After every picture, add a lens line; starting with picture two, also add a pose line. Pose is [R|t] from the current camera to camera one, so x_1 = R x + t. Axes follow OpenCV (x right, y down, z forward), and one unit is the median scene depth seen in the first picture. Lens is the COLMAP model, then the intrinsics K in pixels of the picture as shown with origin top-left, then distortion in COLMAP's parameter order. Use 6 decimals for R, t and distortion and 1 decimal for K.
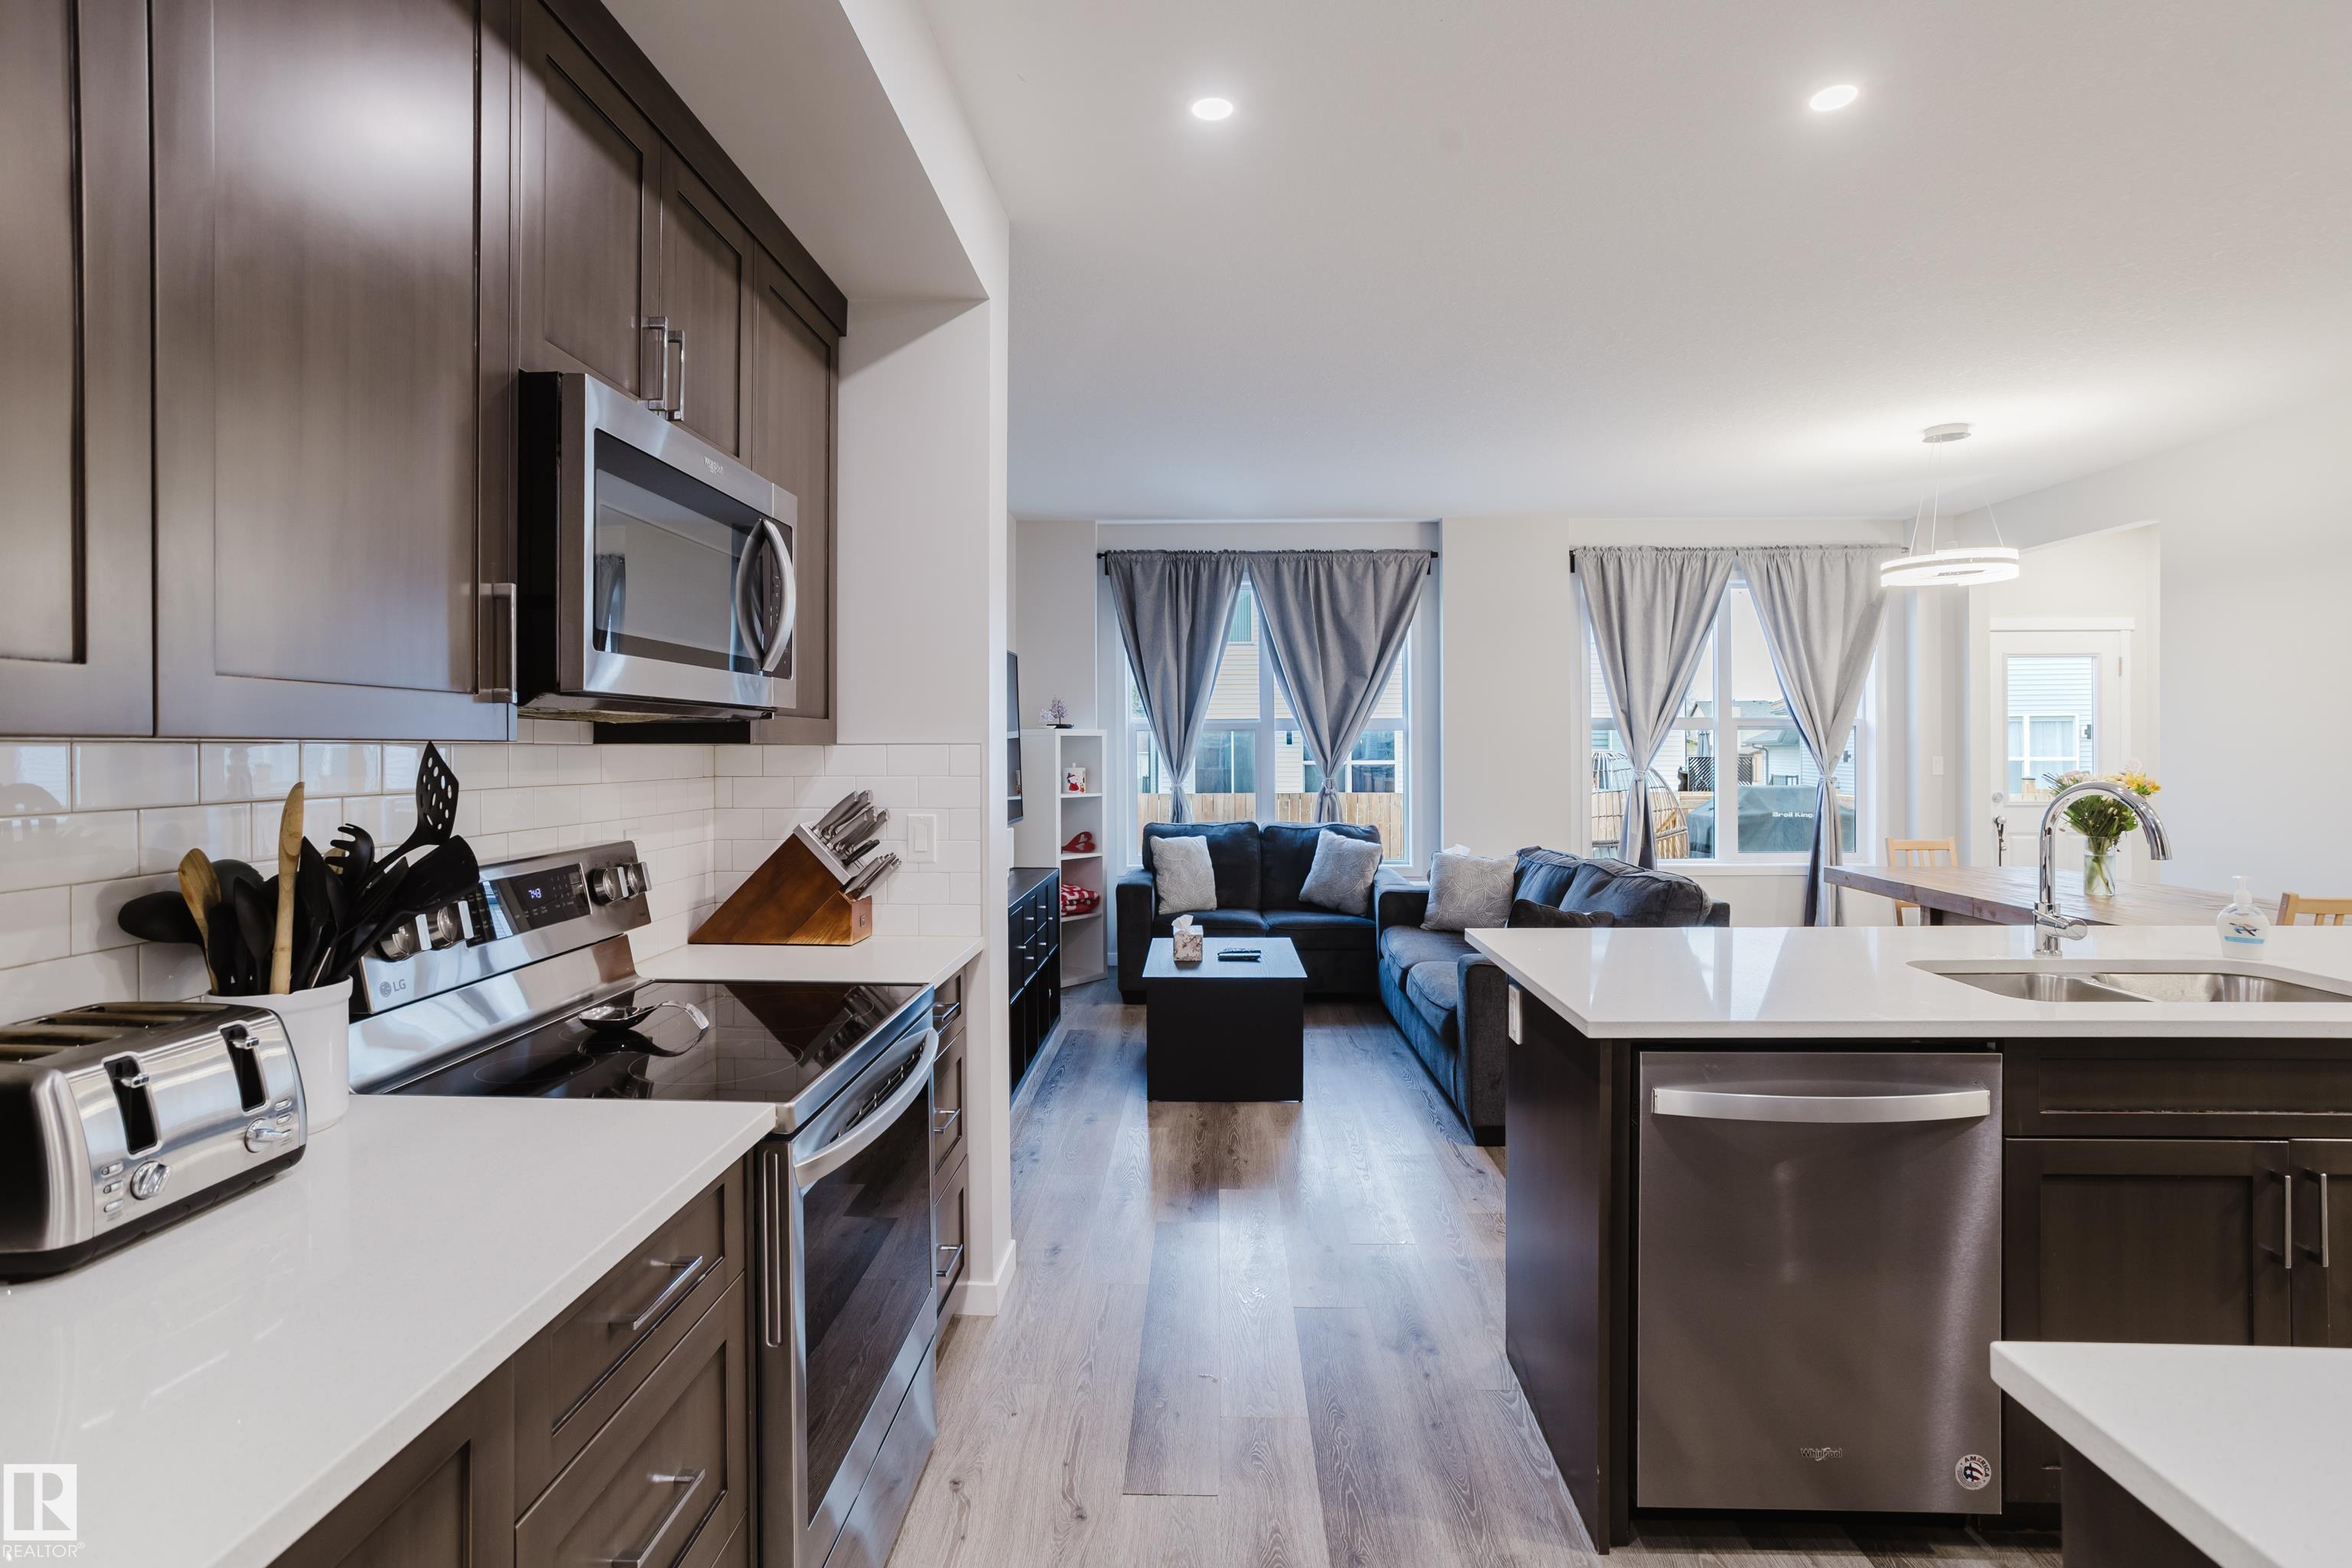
lens RADIAL K [[1196.1, 0, 1165.5], [0, 1196.1, 766.7], [0, 0, 1]] dist [-0.004262, -0.000114]
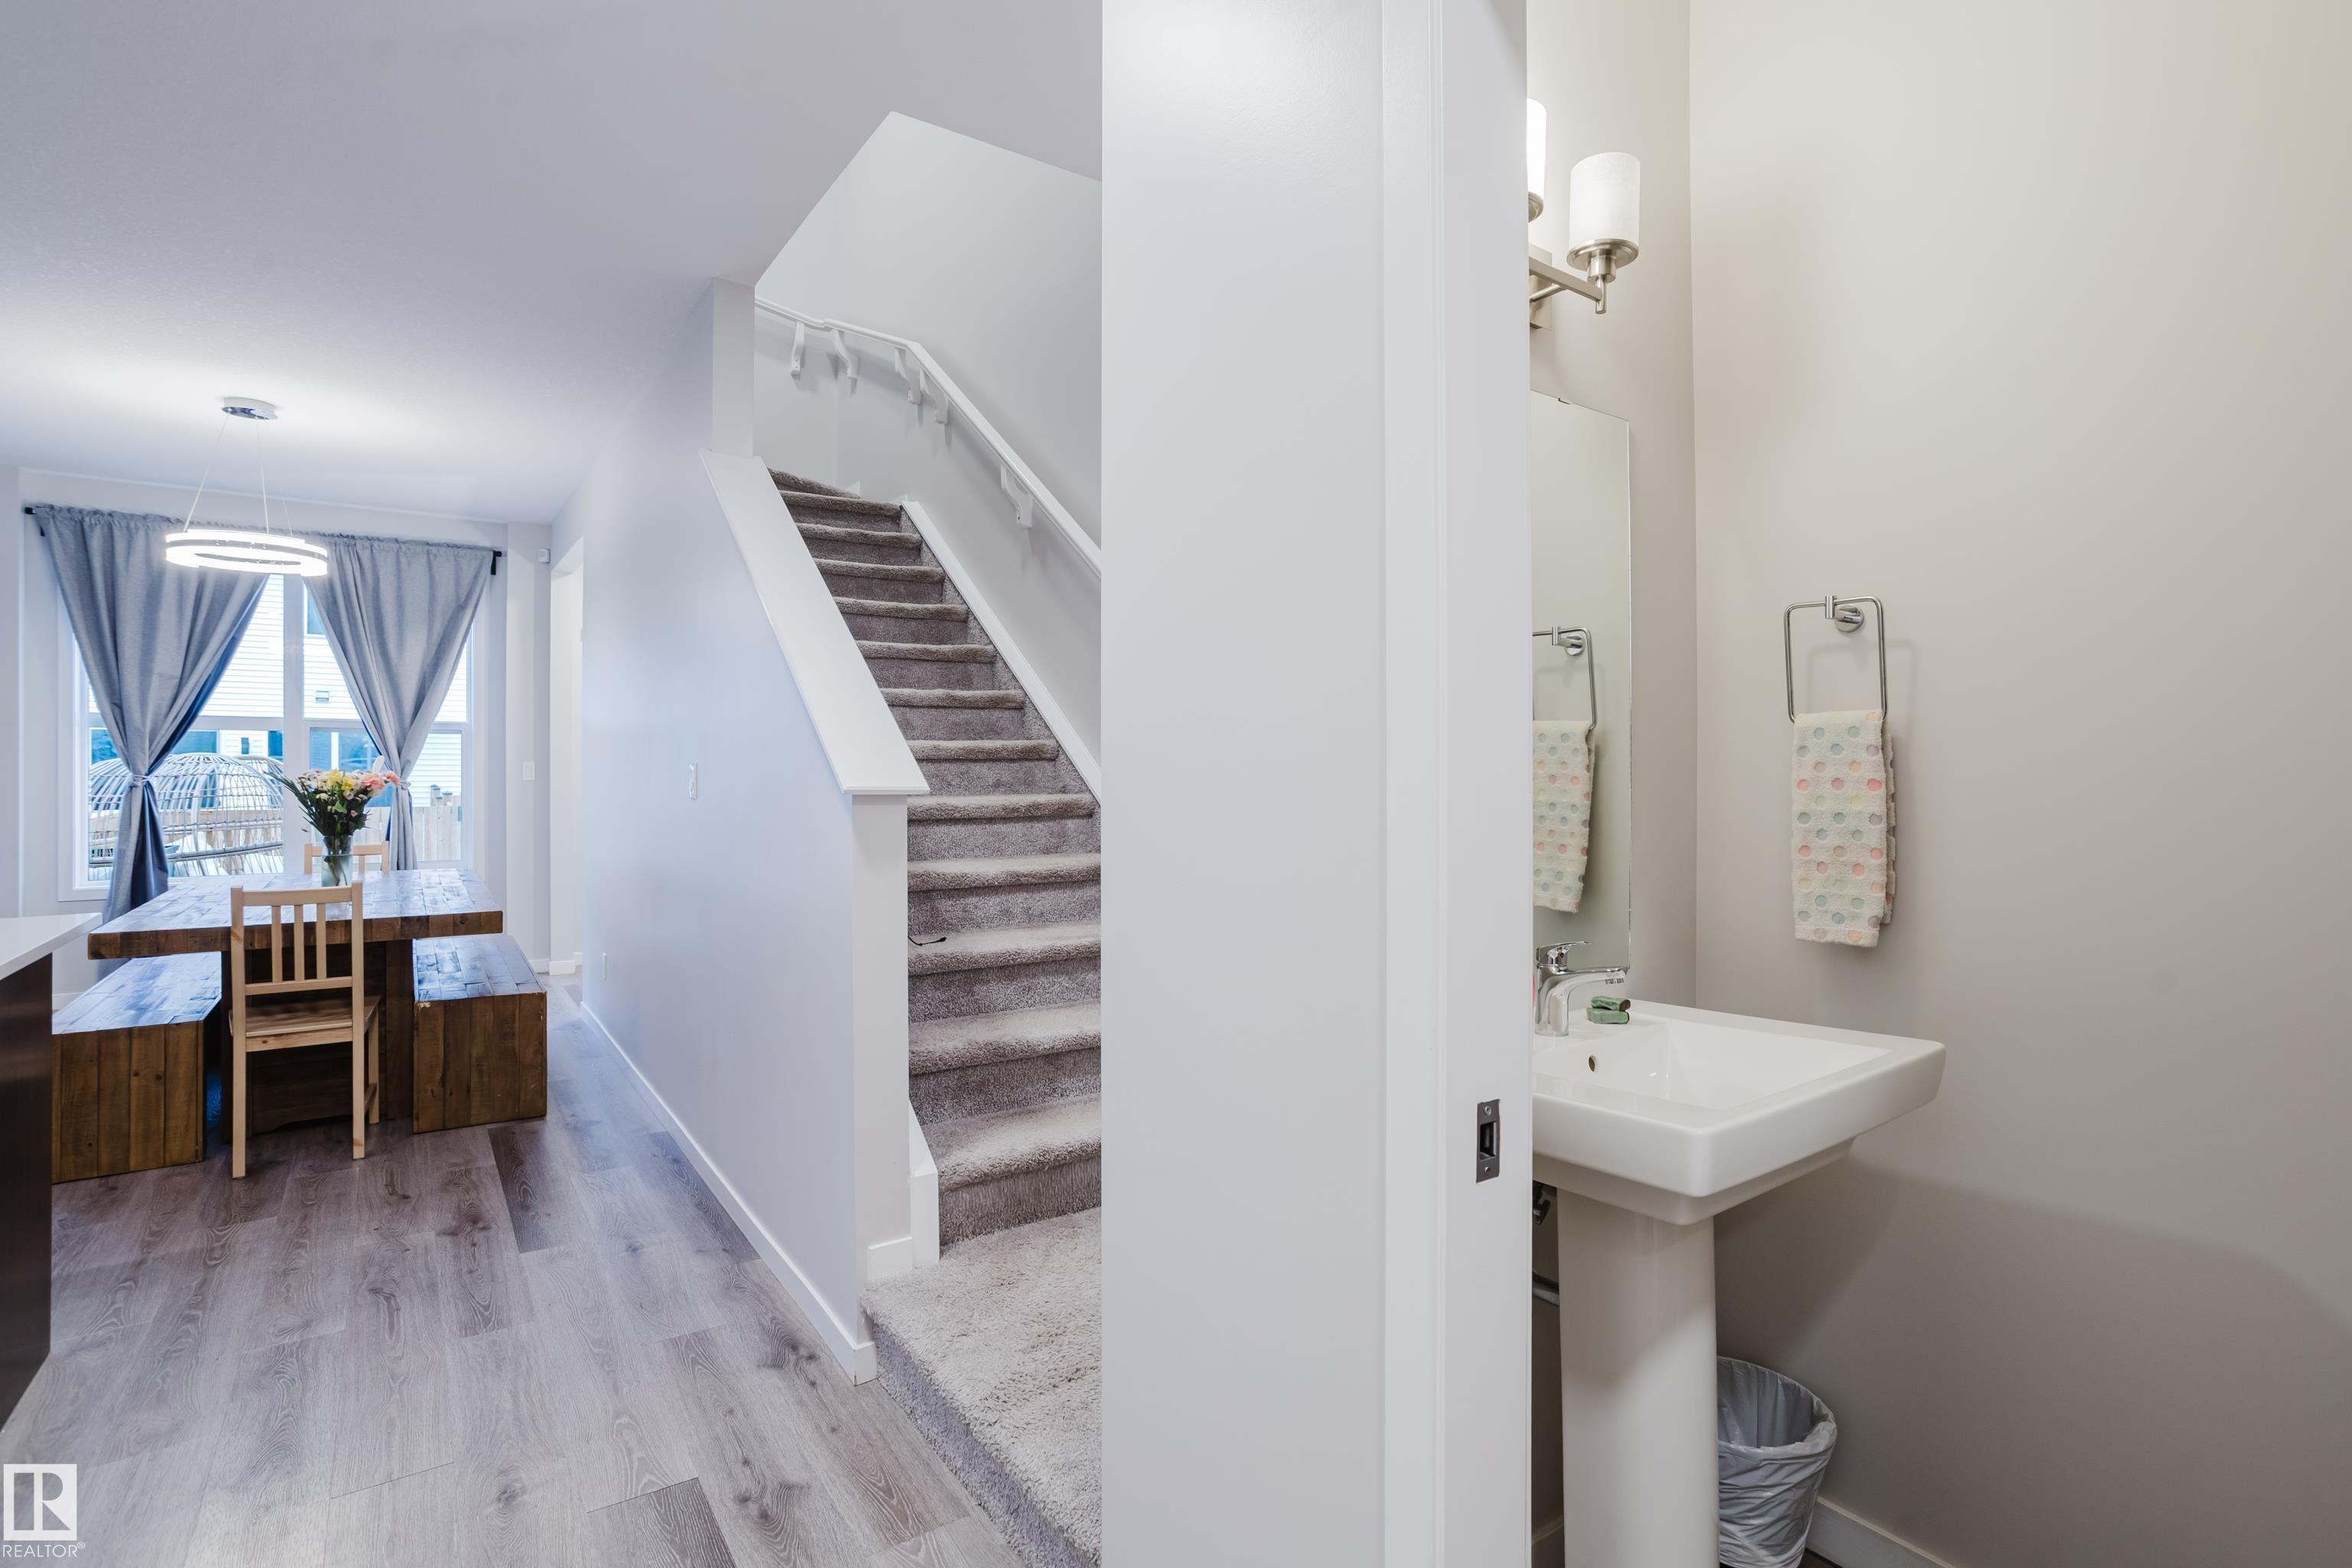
lens RADIAL K [[1135.1, 0, 1190.2], [0, 1135.1, 757.7], [0, 0, 1]] dist [-0.032225, 0.019231]
pose [[0.801357, 0.011171, 0.598083, 0.518029], [0.003179, 0.999732, -0.022931, 0.011958], [-0.598178, 0.020277, 0.801106, -0.096801]]
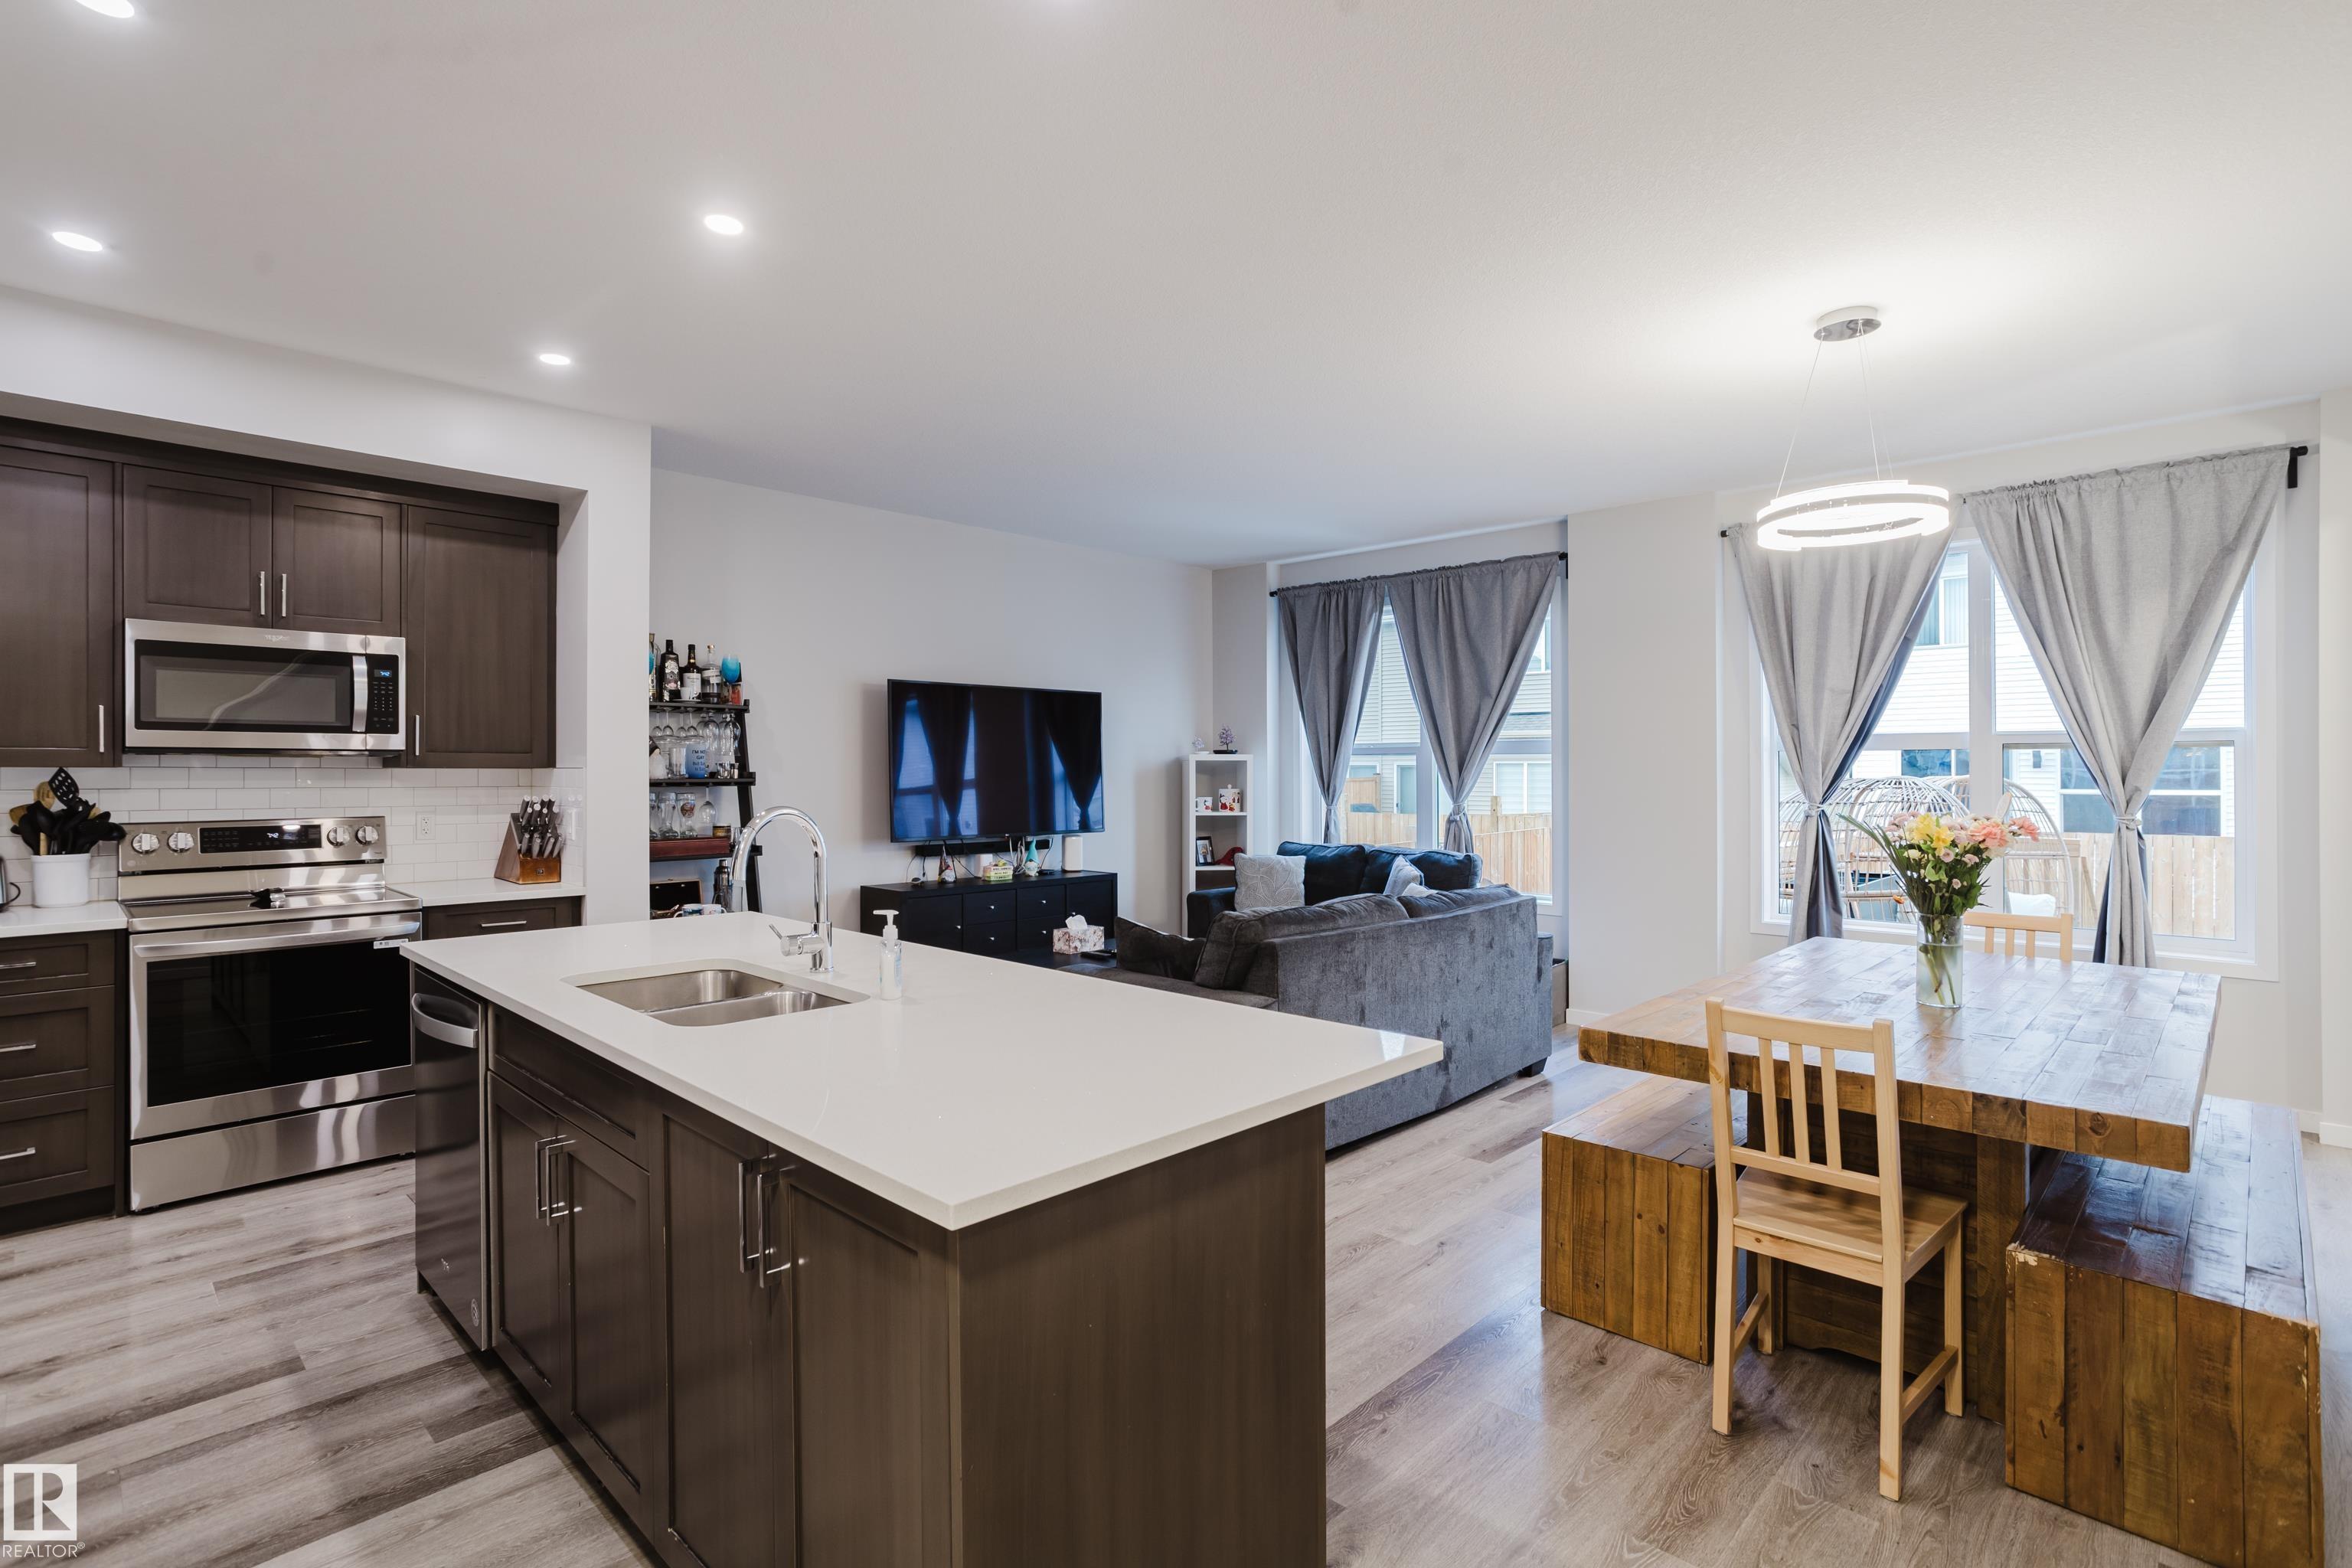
lens RADIAL K [[1135.1, 0, 1155.1], [0, 1135.1, 771.7], [0, 0, 1]] dist [-0.032225, 0.019231]
pose [[0.729777, 0.002712, -0.683680, 0.578740], [-0.013530, 0.999854, -0.010477, -0.003391], [0.683551, 0.016896, 0.729707, 0.176942]]
